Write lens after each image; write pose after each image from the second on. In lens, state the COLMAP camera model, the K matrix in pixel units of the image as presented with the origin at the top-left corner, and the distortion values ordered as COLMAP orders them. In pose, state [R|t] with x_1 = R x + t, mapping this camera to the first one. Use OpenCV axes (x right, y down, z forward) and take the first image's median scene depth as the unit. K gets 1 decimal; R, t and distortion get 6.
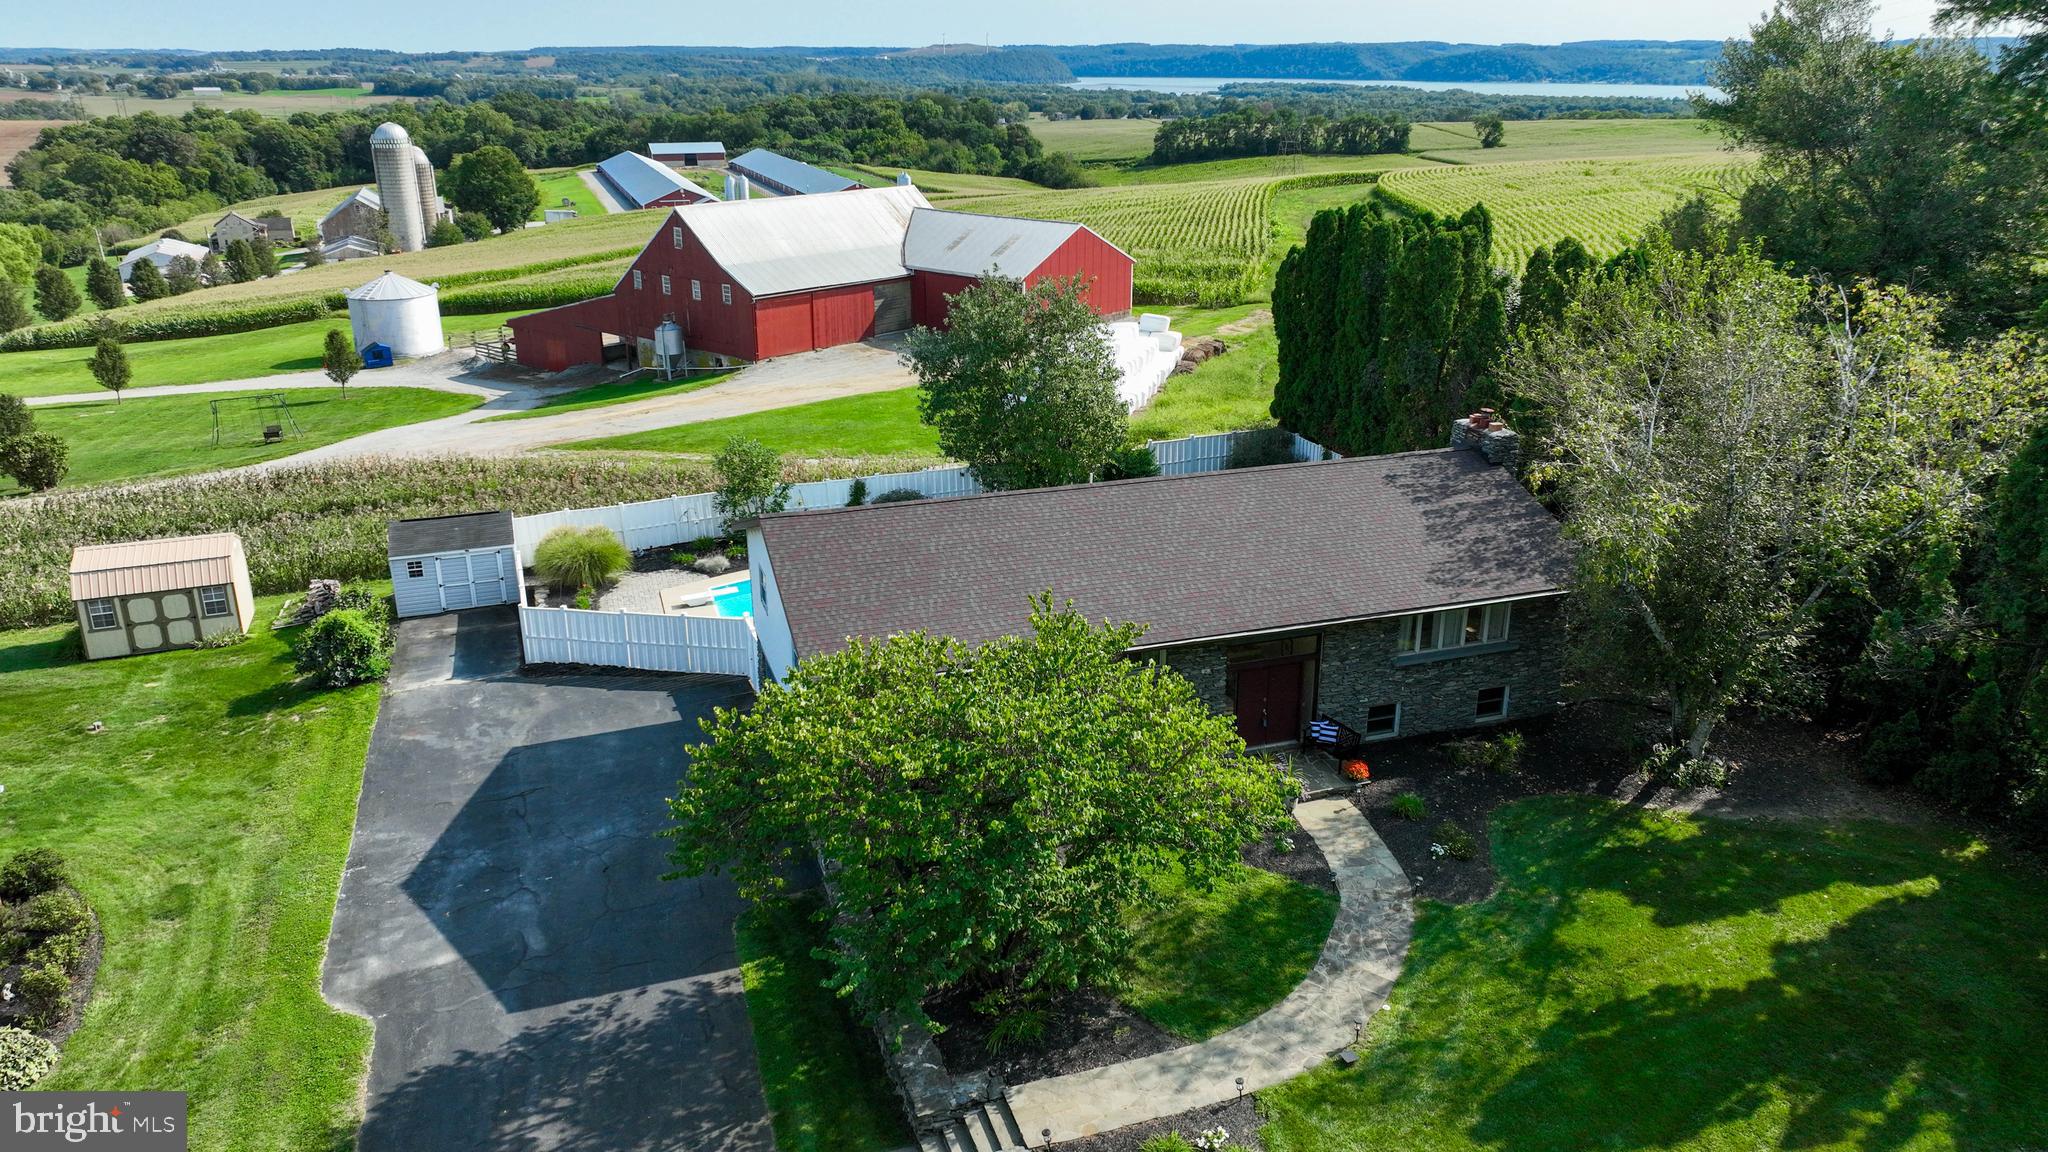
lens RADIAL K [[1441.2, 0, 1021.5], [0, 1441.2, 576.7], [0, 0, 1]] dist [0.002093, 0.012540]
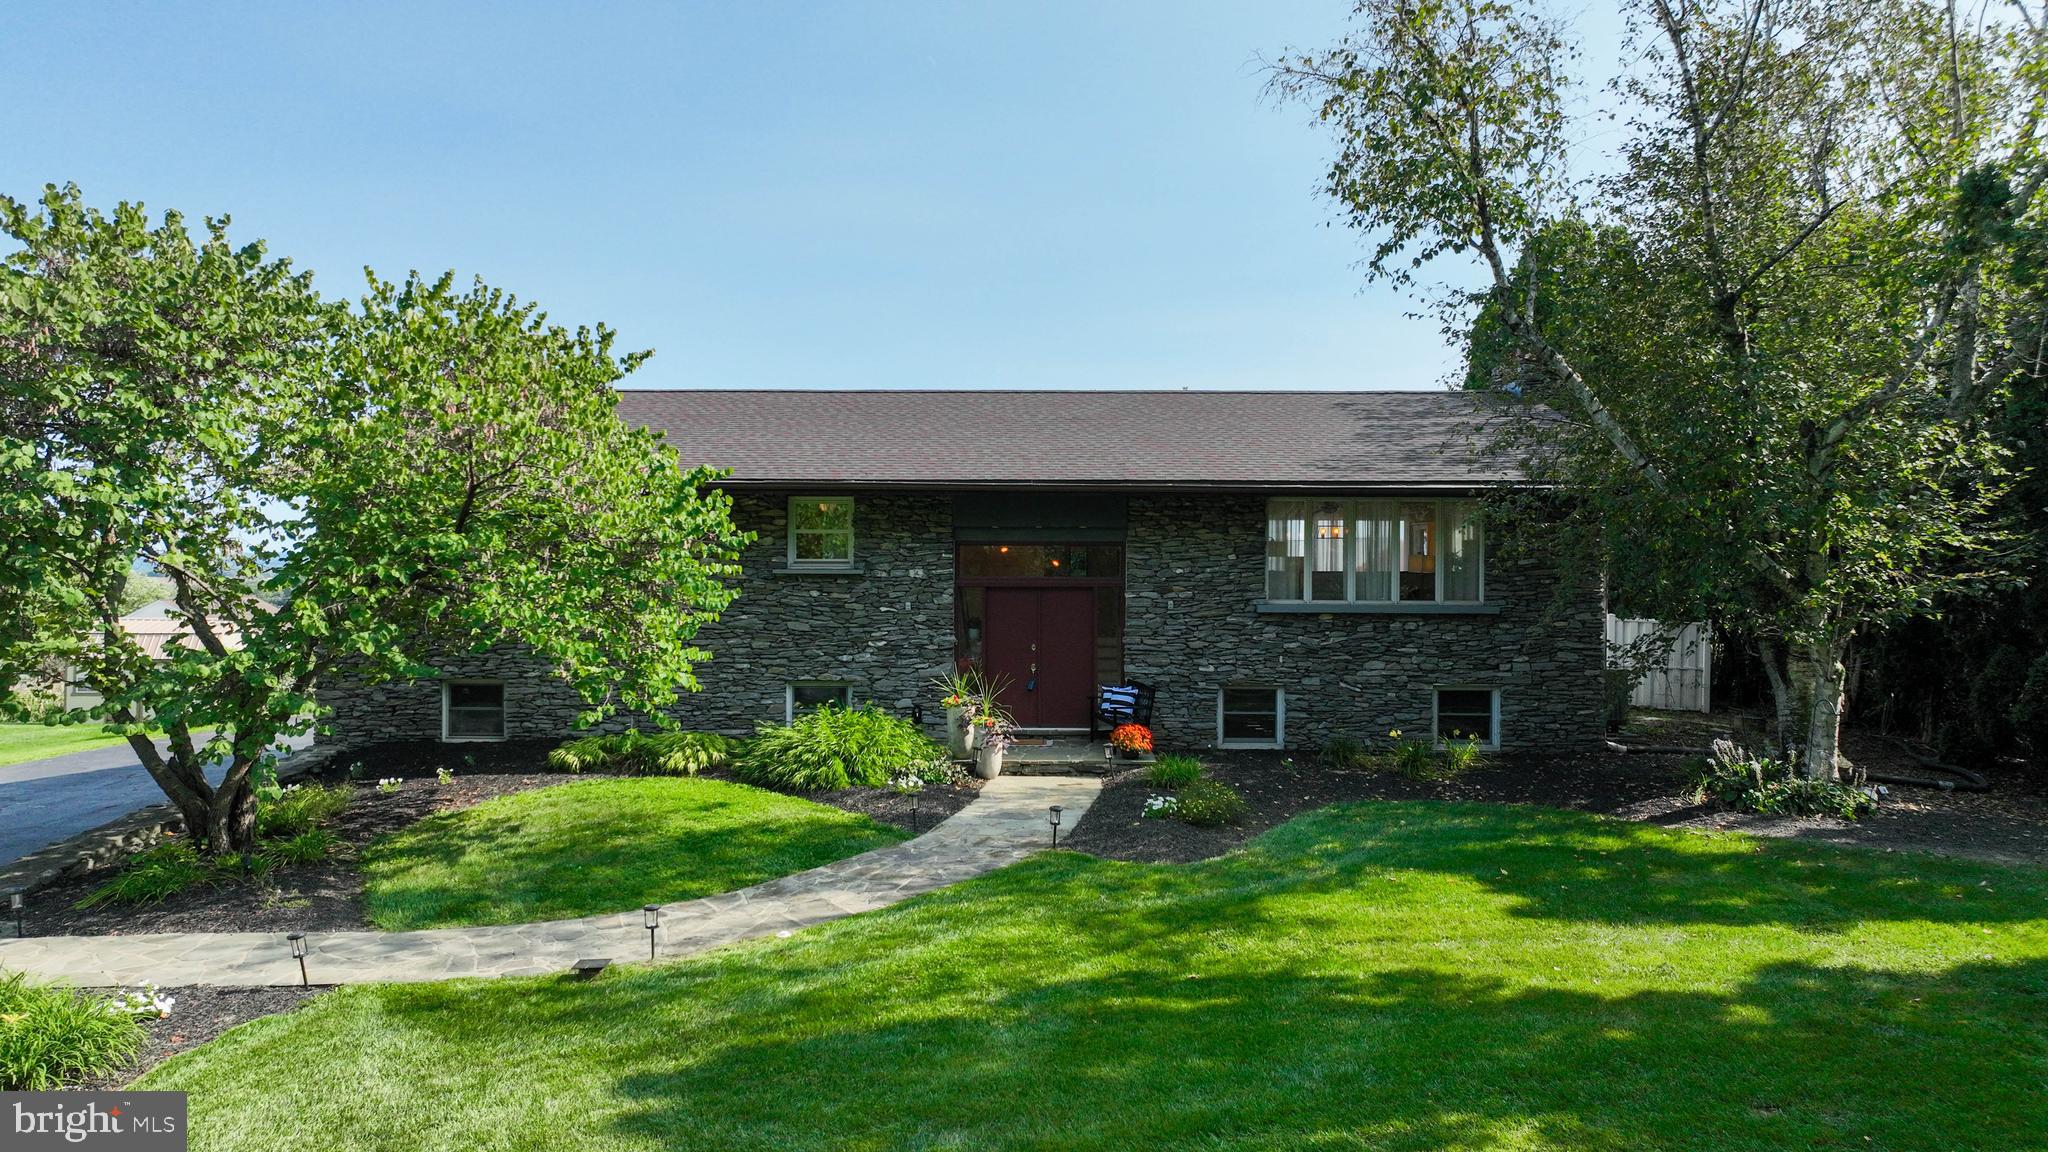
lens RADIAL K [[1441.2, 0, 1015.9], [0, 1441.2, 569.7], [0, 0, 1]] dist [0.002093, 0.012540]
pose [[0.941687, 0.010392, -0.336330, 0.359472], [-0.120939, 0.943186, -0.309475, 0.240207], [0.314005, 0.332104, 0.889442, 0.415589]]
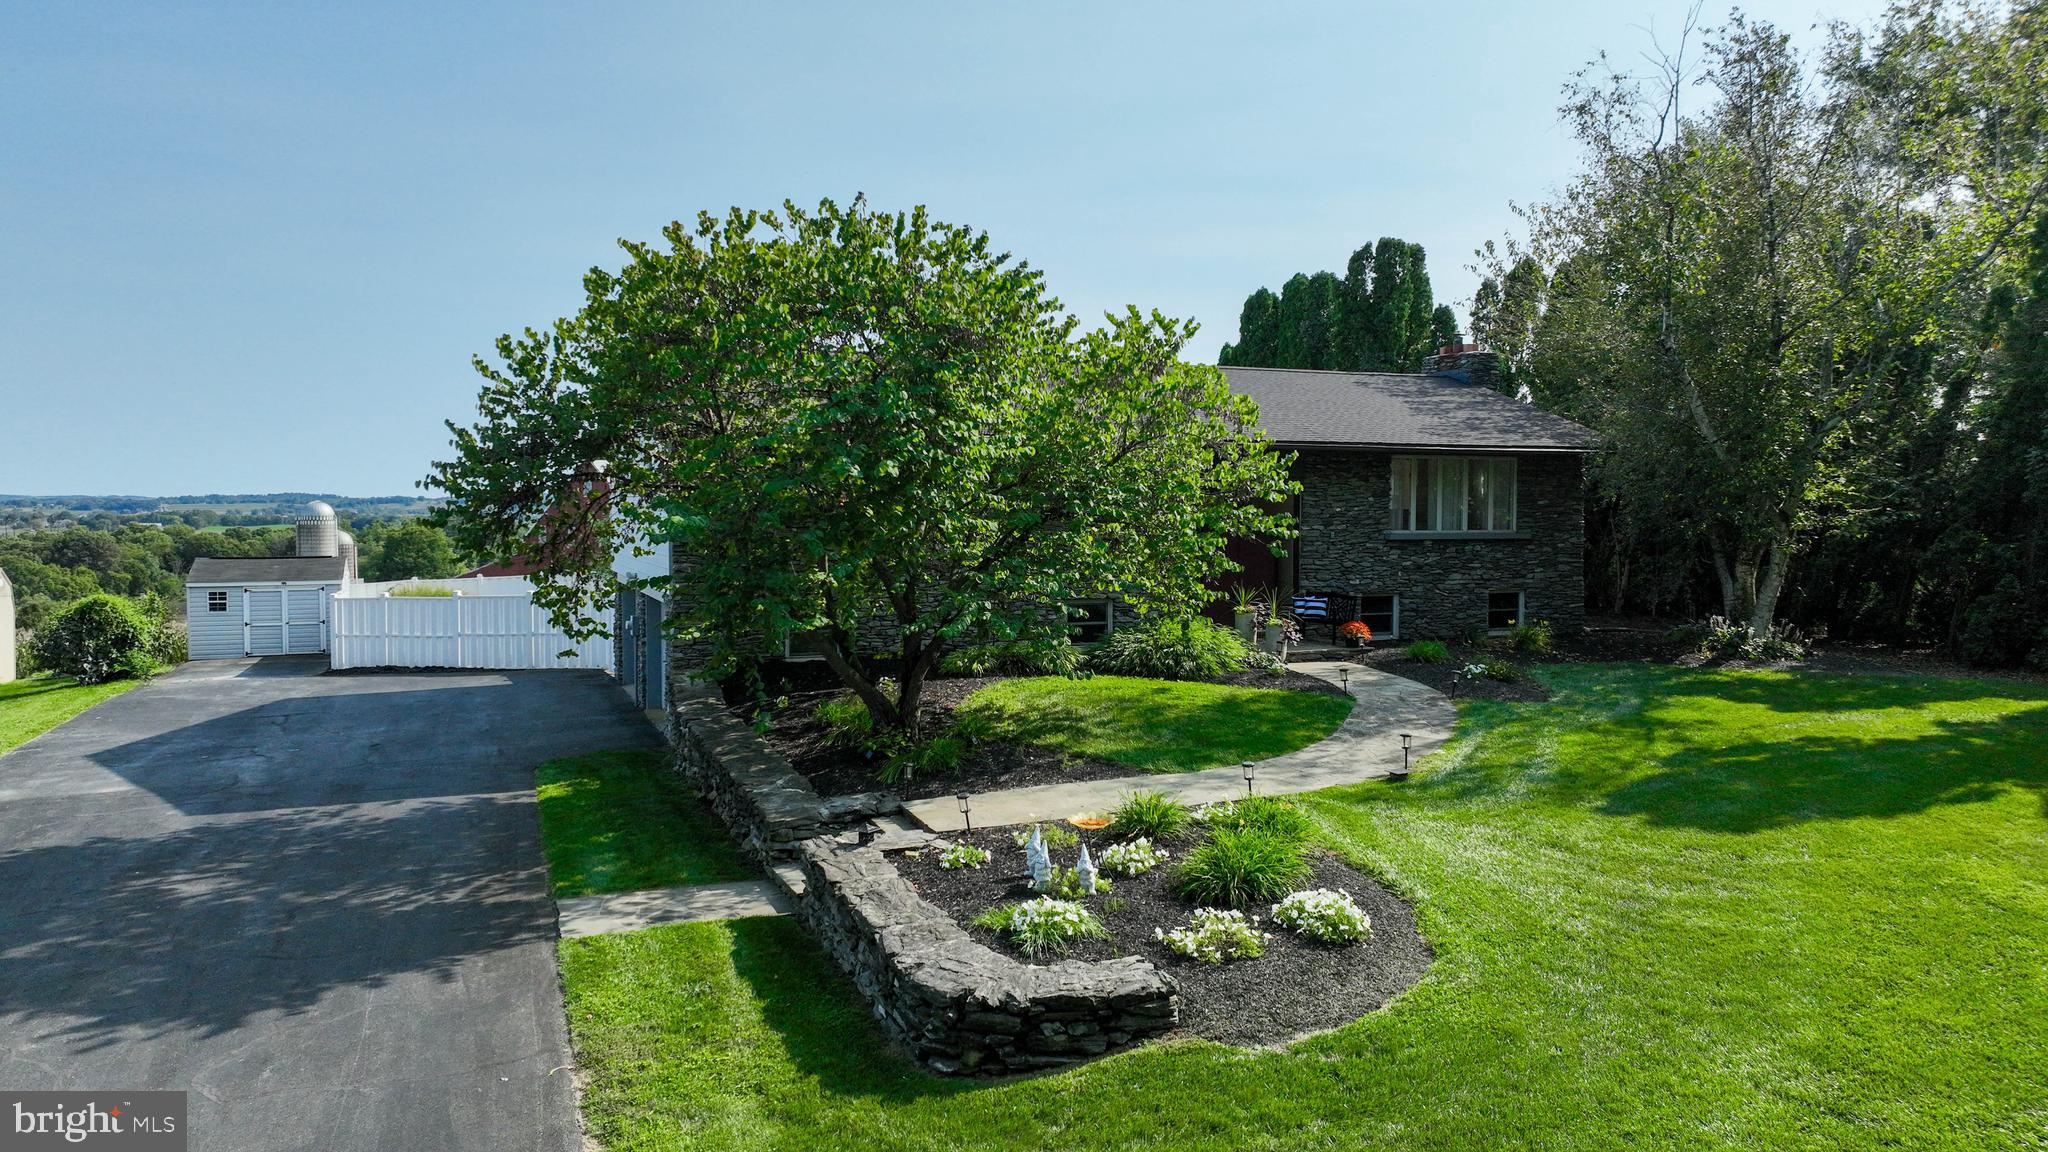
lens RADIAL K [[1441.2, 0, 1022.6], [0, 1441.2, 579.8], [0, 0, 1]] dist [0.002093, 0.012540]
pose [[0.998544, 0.005157, 0.053703, 0.005352], [0.010630, 0.957100, -0.289562, 0.314792], [-0.052893, 0.289711, 0.955652, 0.224841]]
